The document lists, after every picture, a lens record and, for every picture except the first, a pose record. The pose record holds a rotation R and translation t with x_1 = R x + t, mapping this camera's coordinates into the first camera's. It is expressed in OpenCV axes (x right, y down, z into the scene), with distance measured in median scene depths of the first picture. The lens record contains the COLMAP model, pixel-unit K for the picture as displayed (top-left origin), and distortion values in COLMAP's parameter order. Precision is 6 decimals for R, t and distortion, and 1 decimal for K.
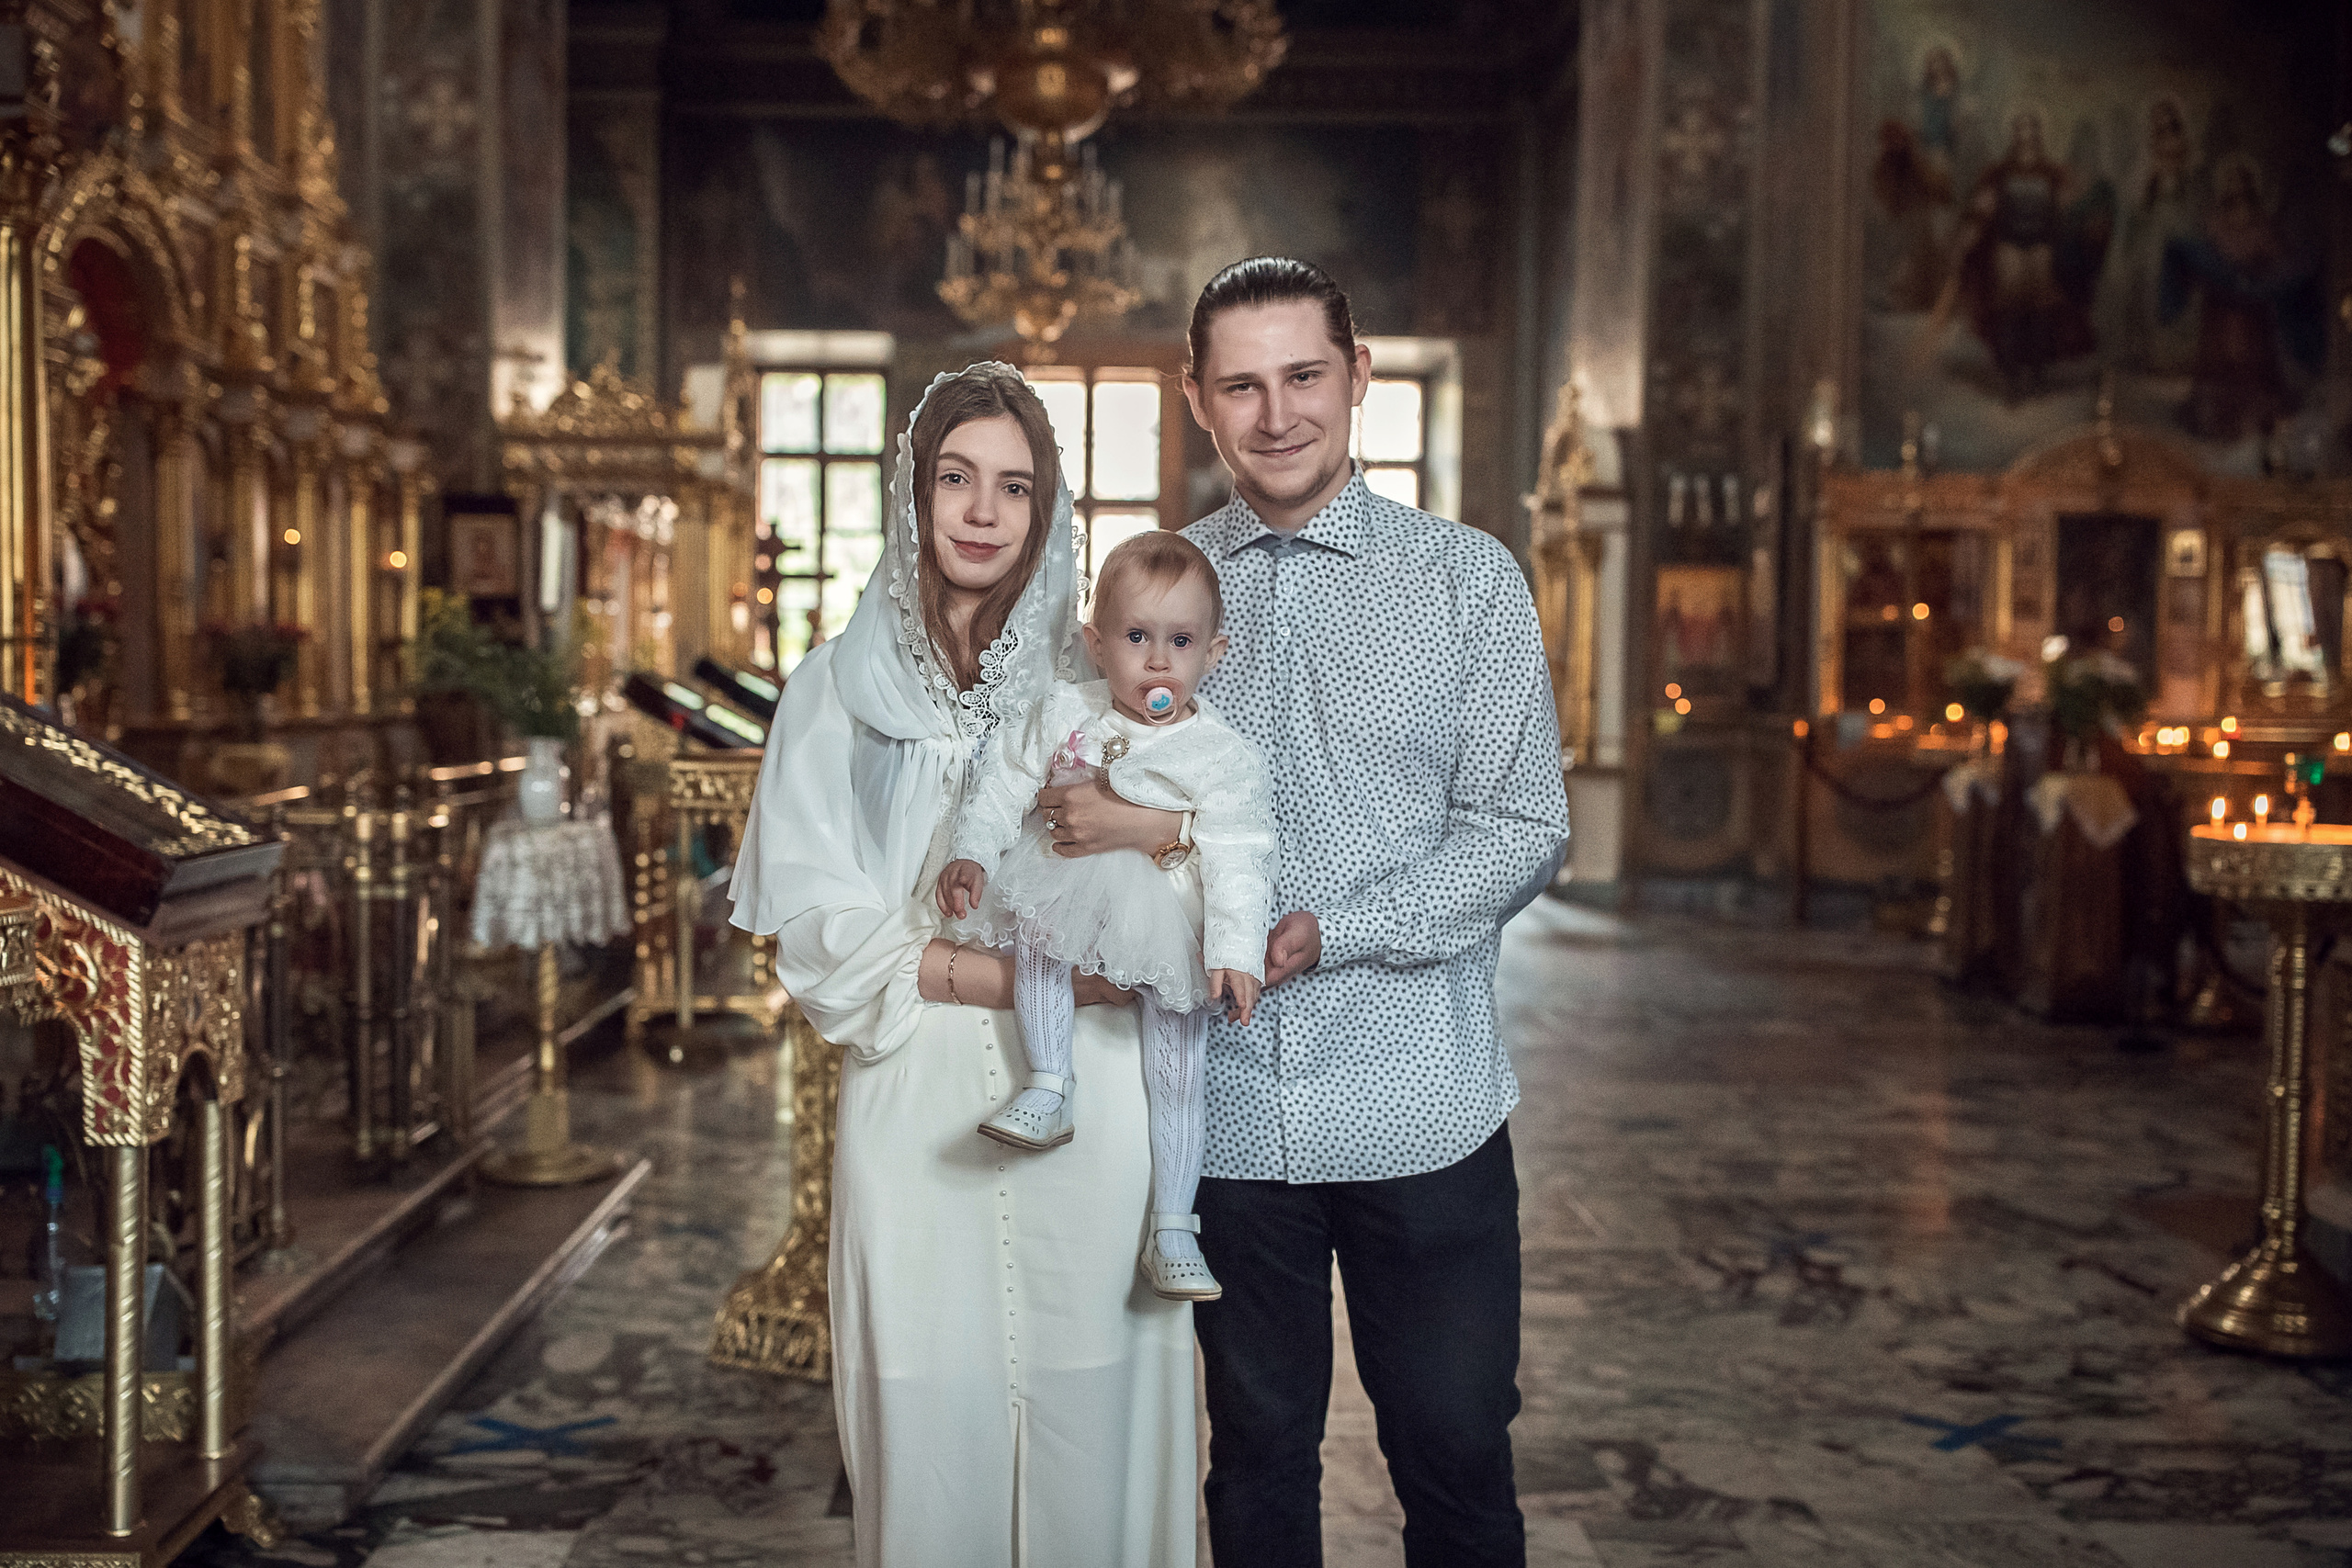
lens RADIAL K [[2356.2, 0, 1152.2], [0, 2356.2, 779.3], [0, 0, 1]] dist [-0.008367, -0.021863]
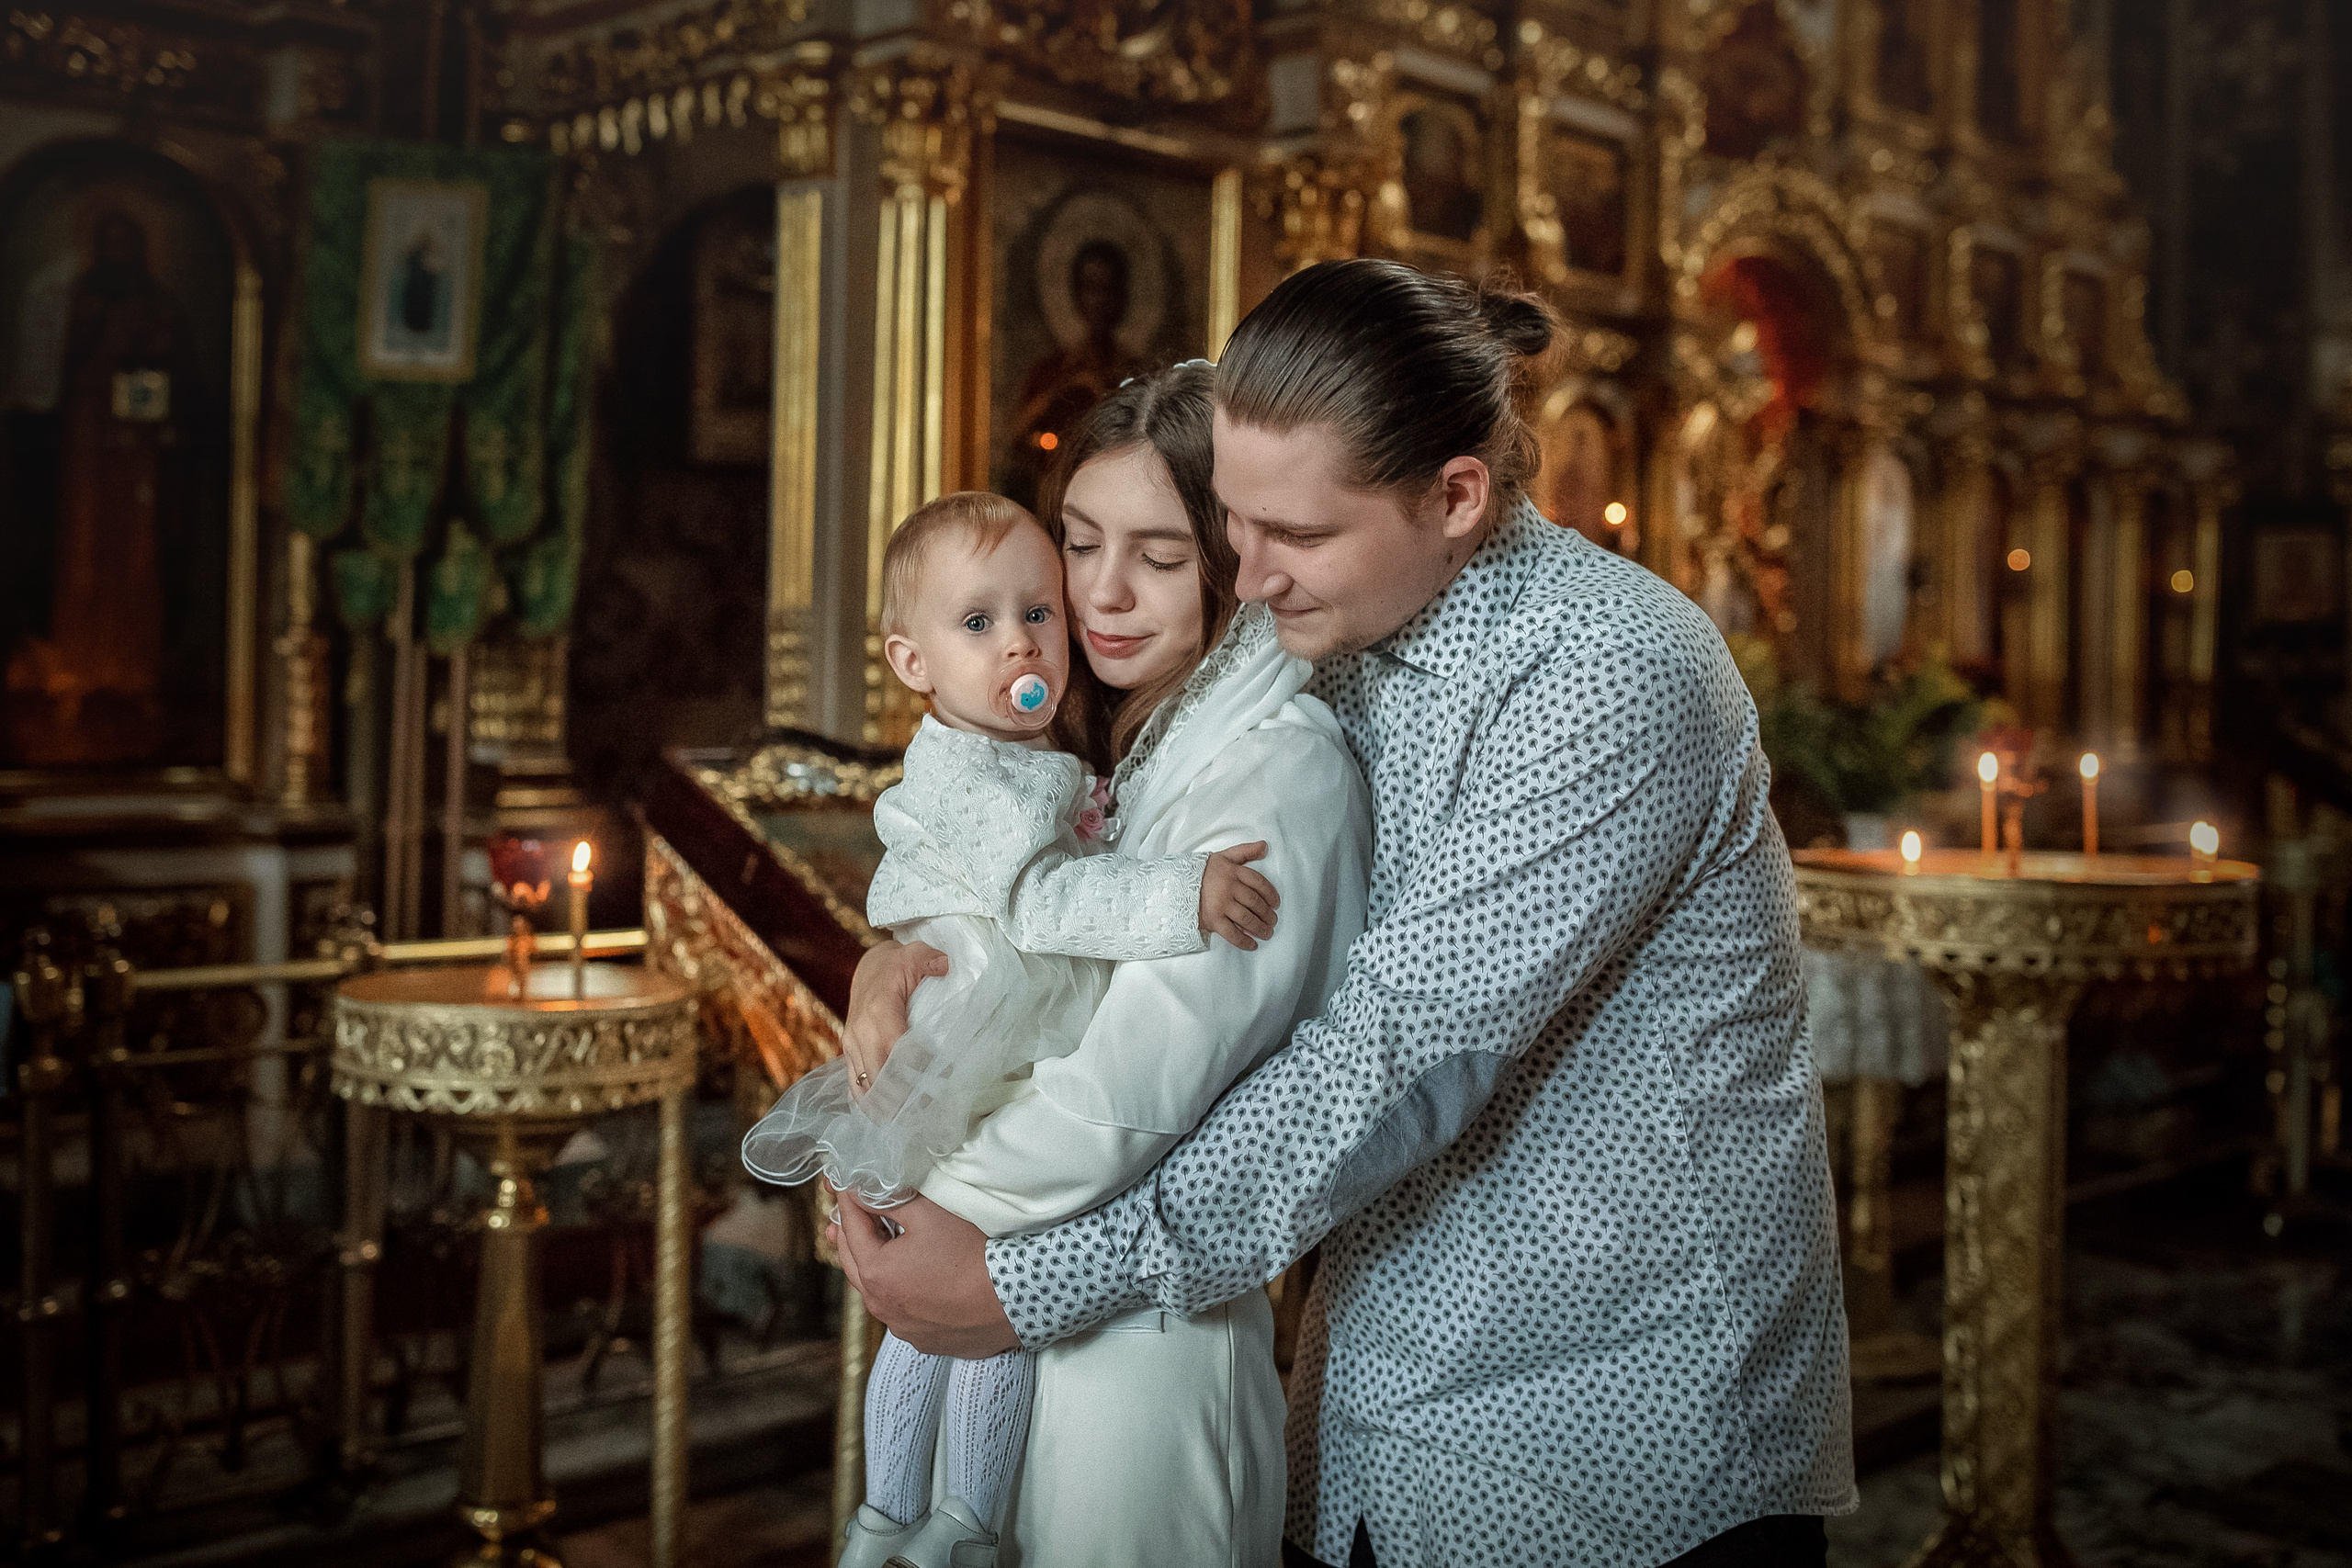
lens RADIAL K [[2514.1, 0, 1134.7], [0, 2514.1, 684.0], [0, 0, 1]] dist [-0.005098, -0.013377]
pose [[0.687803, 0.007752, -0.725856, 0.083435], [-0.044086, 0.998543, -0.031111, -0.010930], [0.724558, 0.053398, 0.687142, 0.097120]]
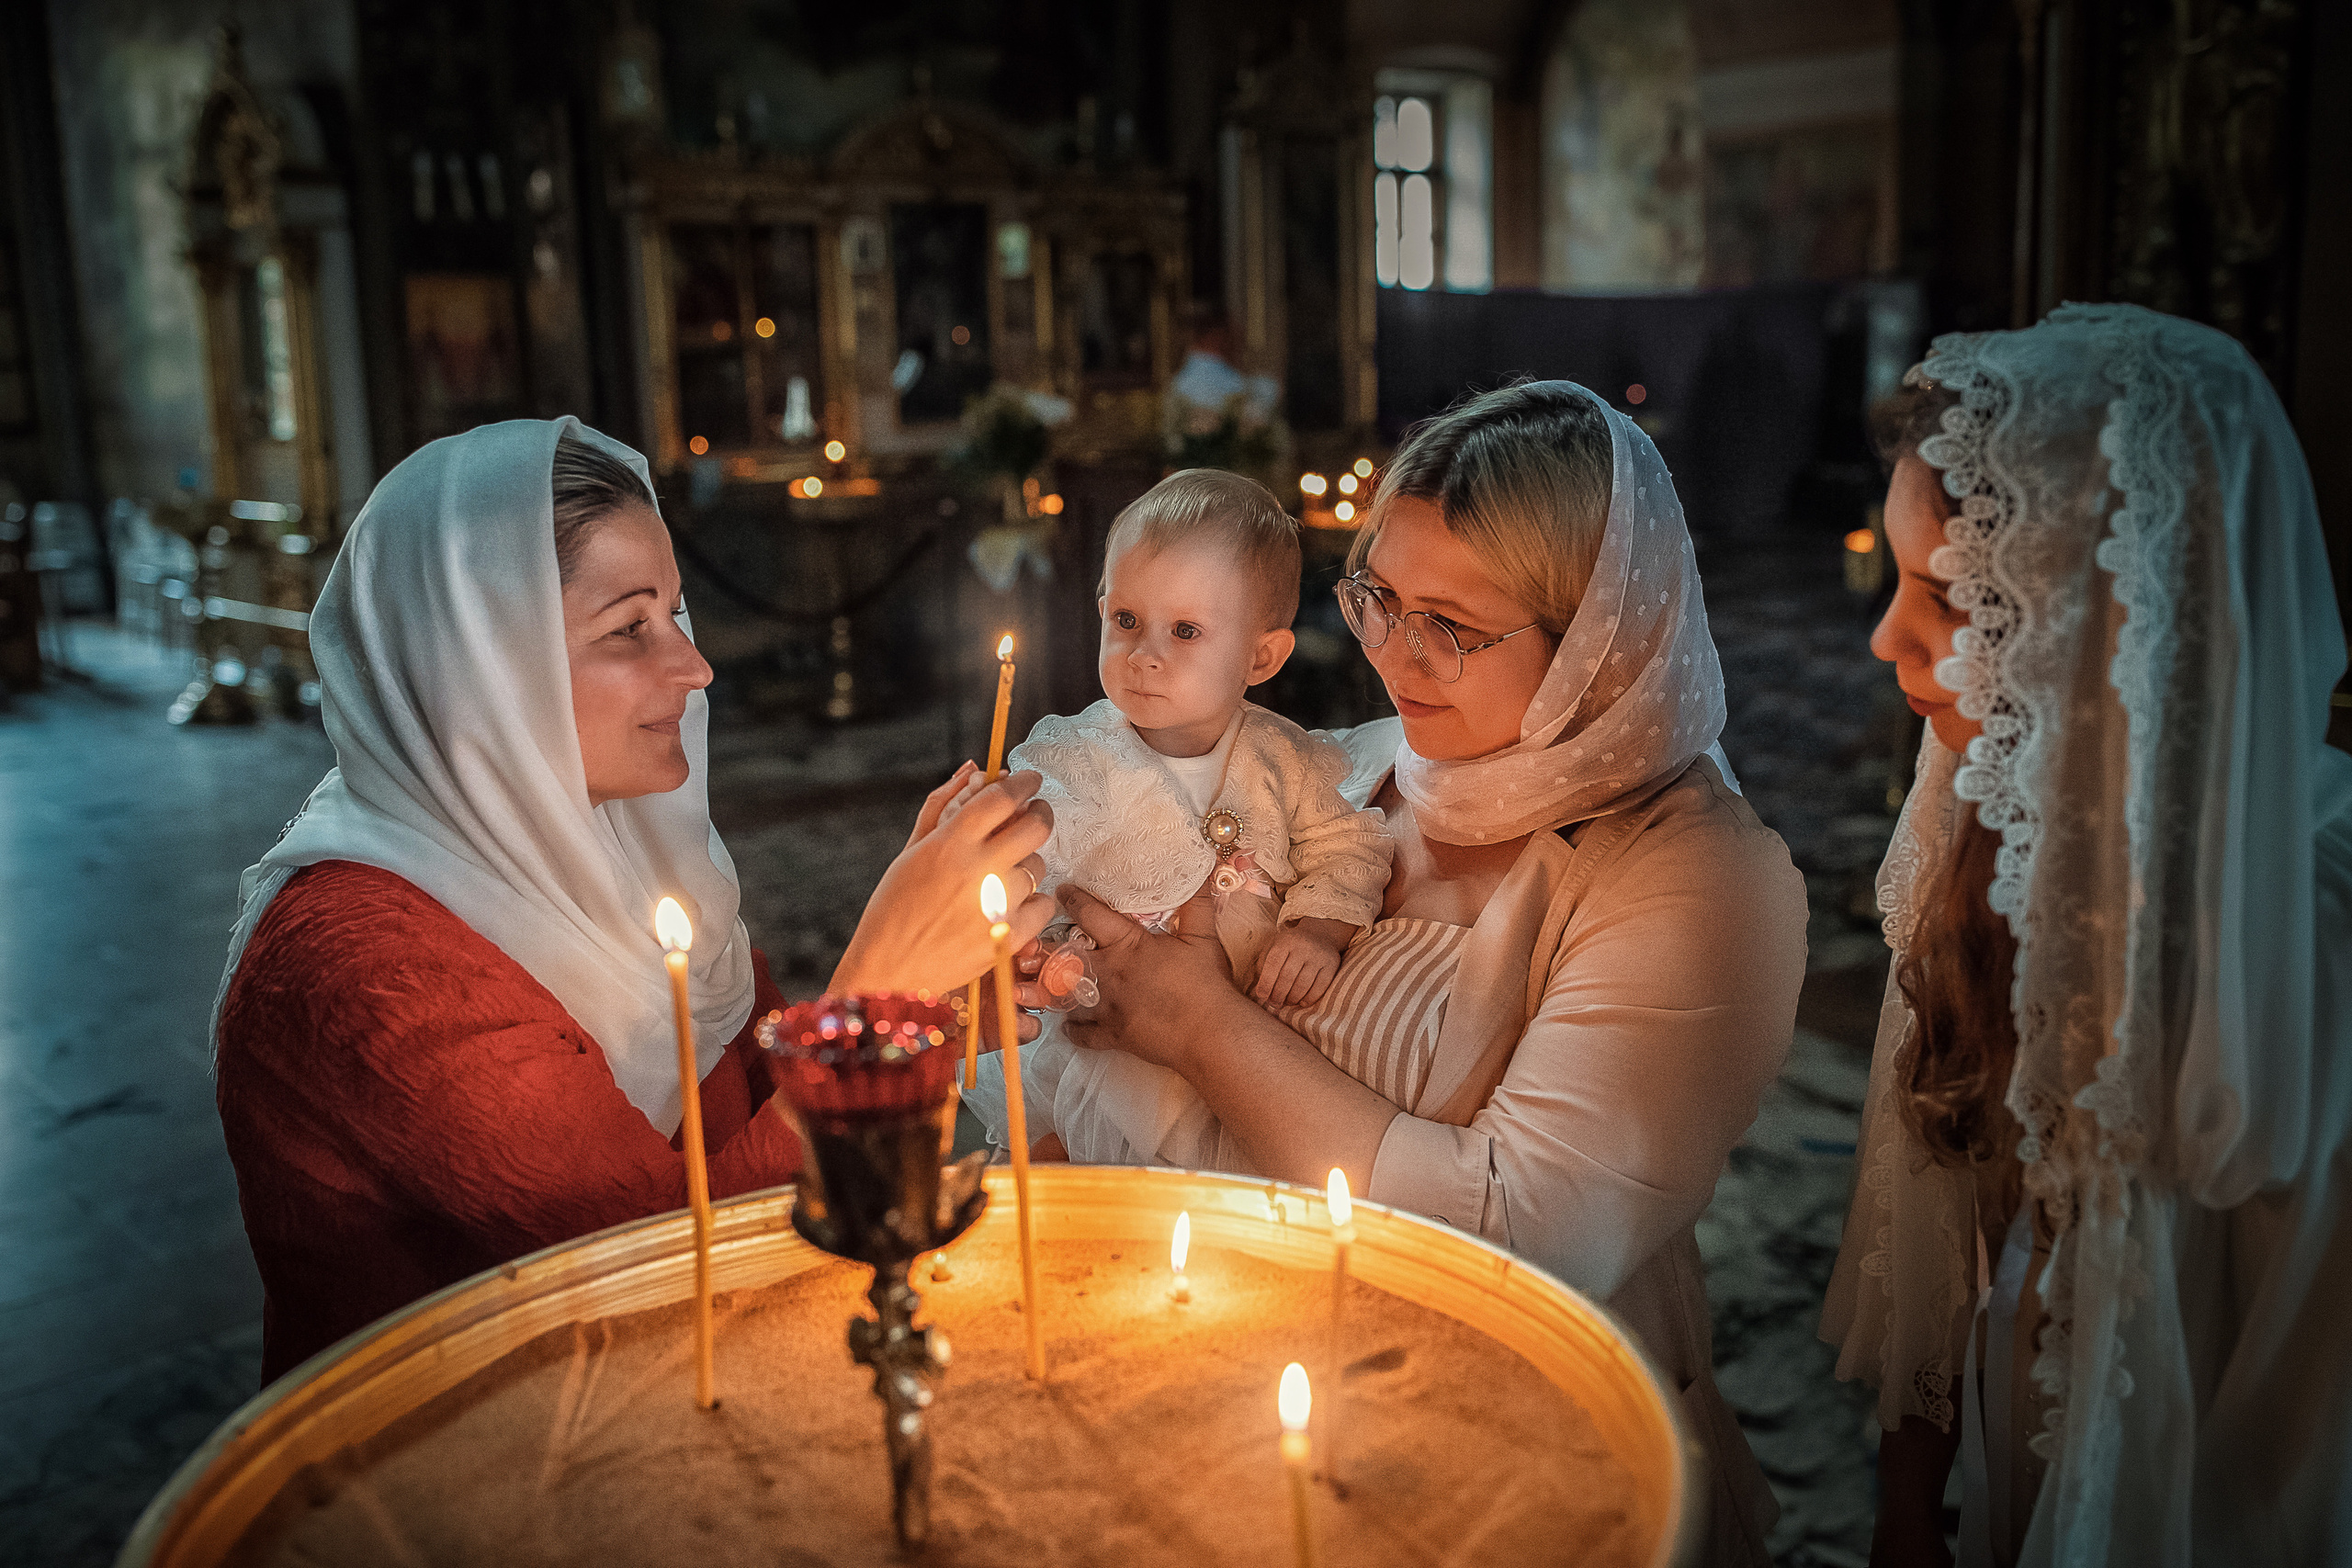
lens RADIAL K [[2263.9, 0, 1176.0], [0, 2263.9, 784.0], [0, 0, 1]] dist [-0.008317, -0.025176]
pose [[0.761359, -0.157956, 0.628795, -0.084503], [0.067856, 0.983955, 0.165012, -0.034700], [-0.644770, -0.082966, 0.759860, 0.290779]]
